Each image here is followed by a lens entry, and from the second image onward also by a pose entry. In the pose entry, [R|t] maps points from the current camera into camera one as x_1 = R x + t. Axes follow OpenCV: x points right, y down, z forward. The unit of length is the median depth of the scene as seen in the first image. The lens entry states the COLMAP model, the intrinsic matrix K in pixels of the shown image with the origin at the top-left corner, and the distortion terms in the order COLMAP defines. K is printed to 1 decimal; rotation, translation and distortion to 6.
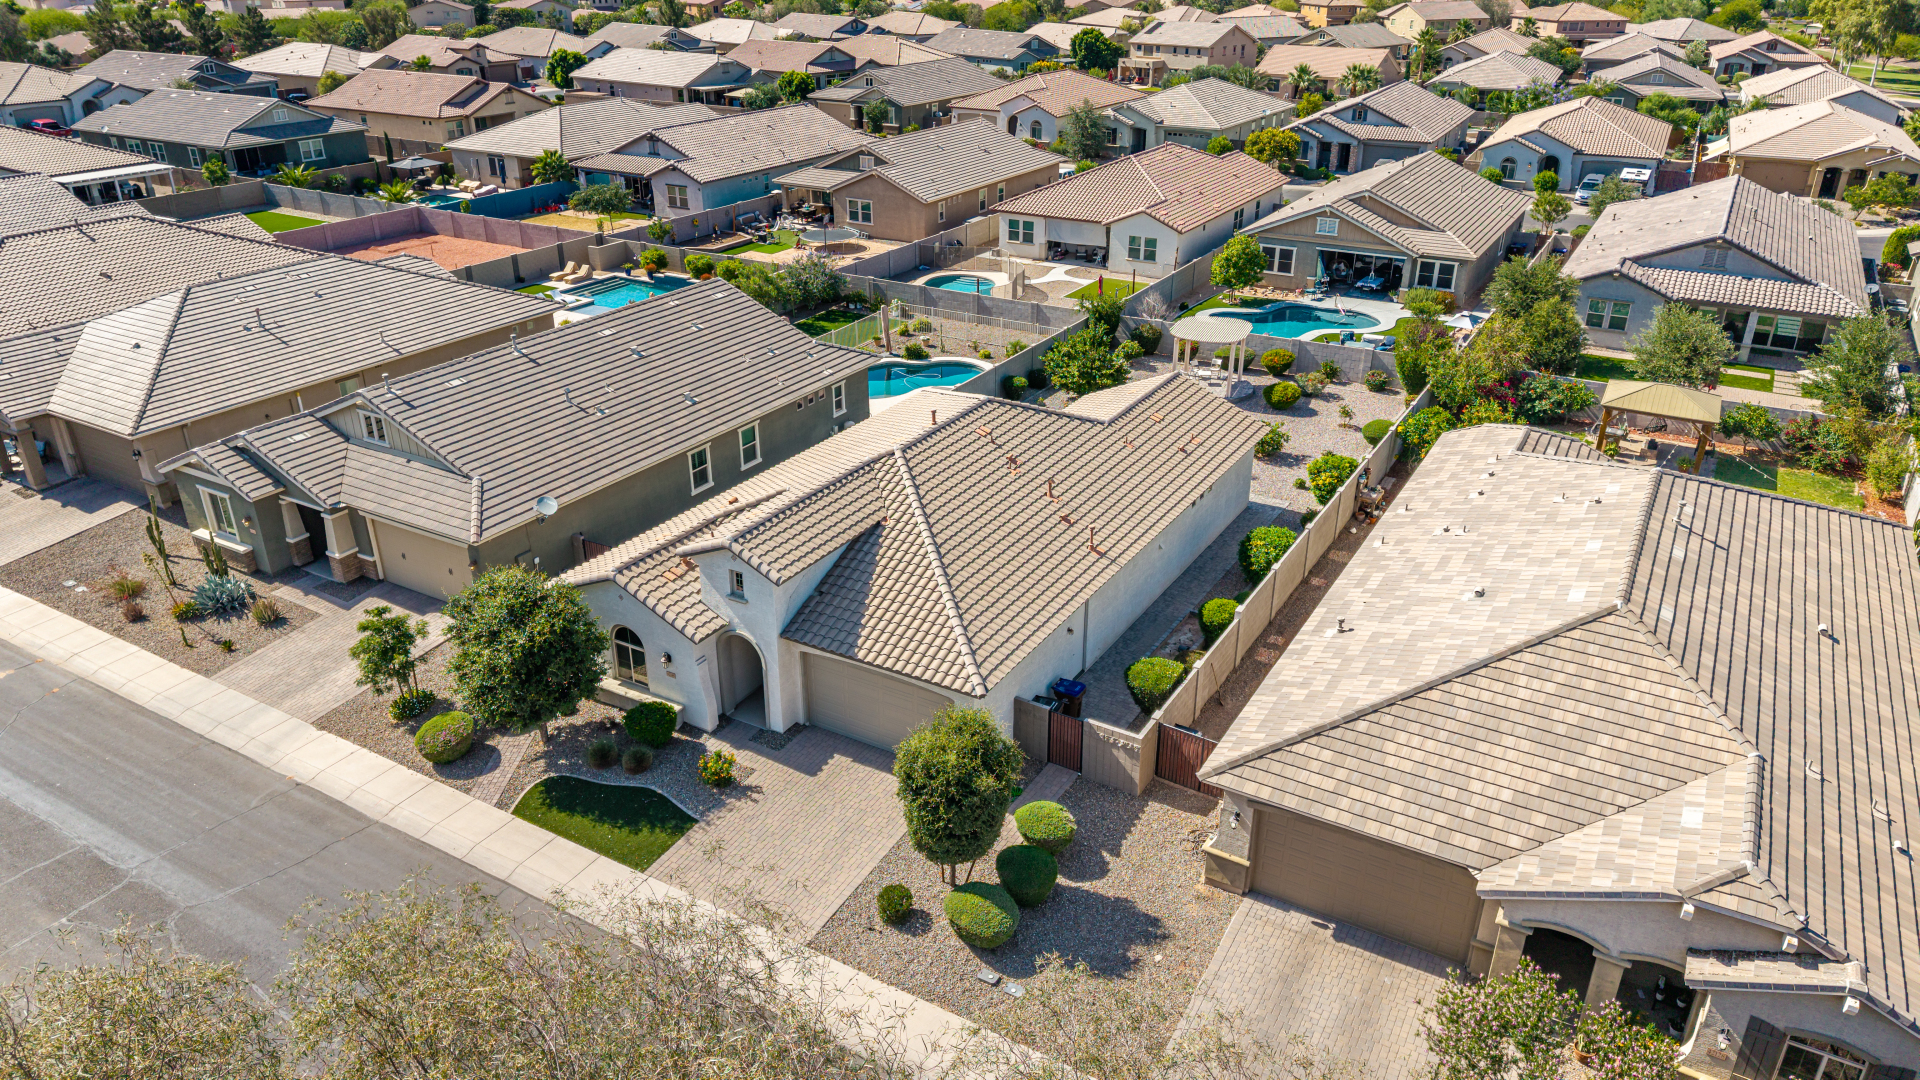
lens RADIAL K [[1282.7, 0, 961.1], [0, 1282.7, 539.9], [0, 0, 1]] dist [0.027835, -0.029828]
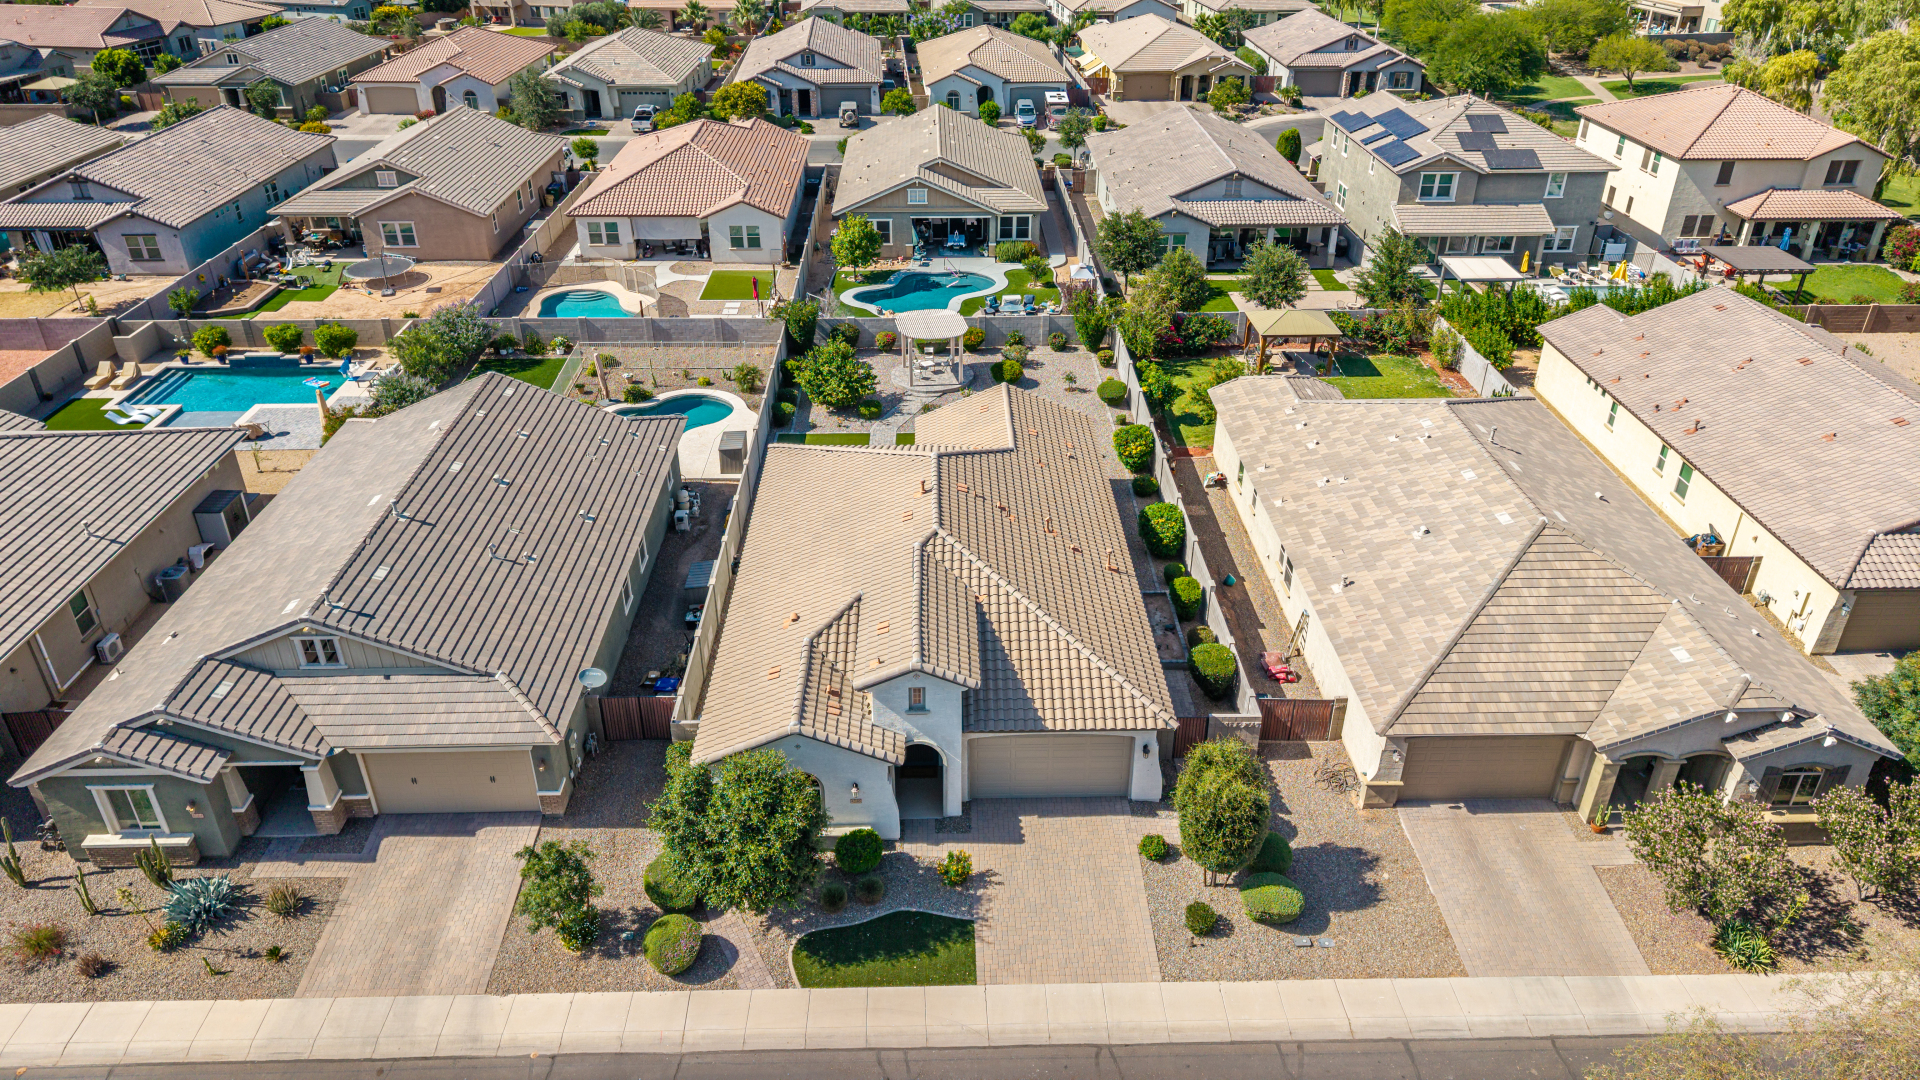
lens RADIAL K [[1282.7, 0, 961.1], [0, 1282.7, 539.9], [0, 0, 1]] dist [0.027835, -0.029828]
pose [[0.848510, -0.261412, 0.460103, -0.454503], [0.225171, 0.965182, 0.133123, -0.171863], [-0.478883, -0.009355, 0.877829, 0.041767]]
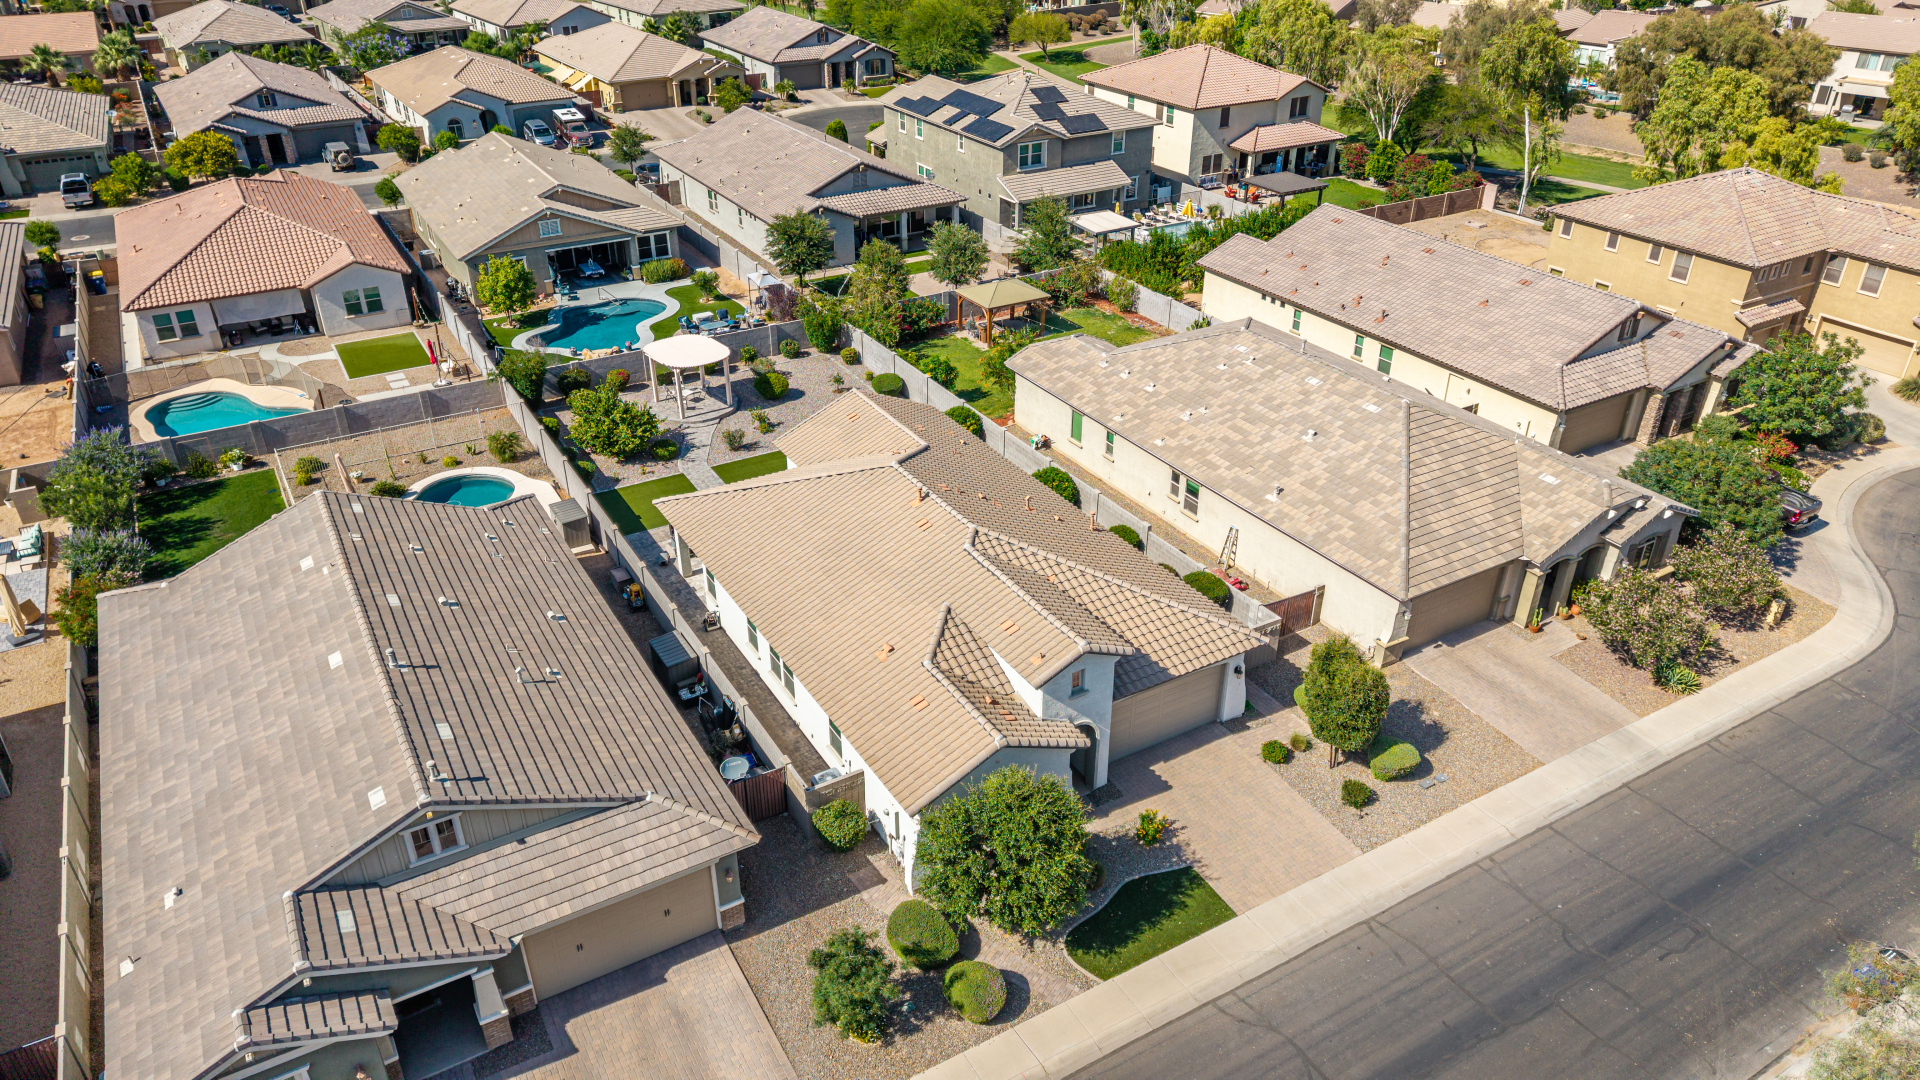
lens RADIAL K [[1282.7, 0, 961.1], [0, 1282.7, 539.9], [0, 0, 1]] dist [0.027835, -0.029828]
pose [[0.484079, -0.431887, 0.761013, -0.759417], [0.373725, 0.888437, 0.266477, -0.304166], [-0.791200, 0.155413, 0.591481, 0.318543]]
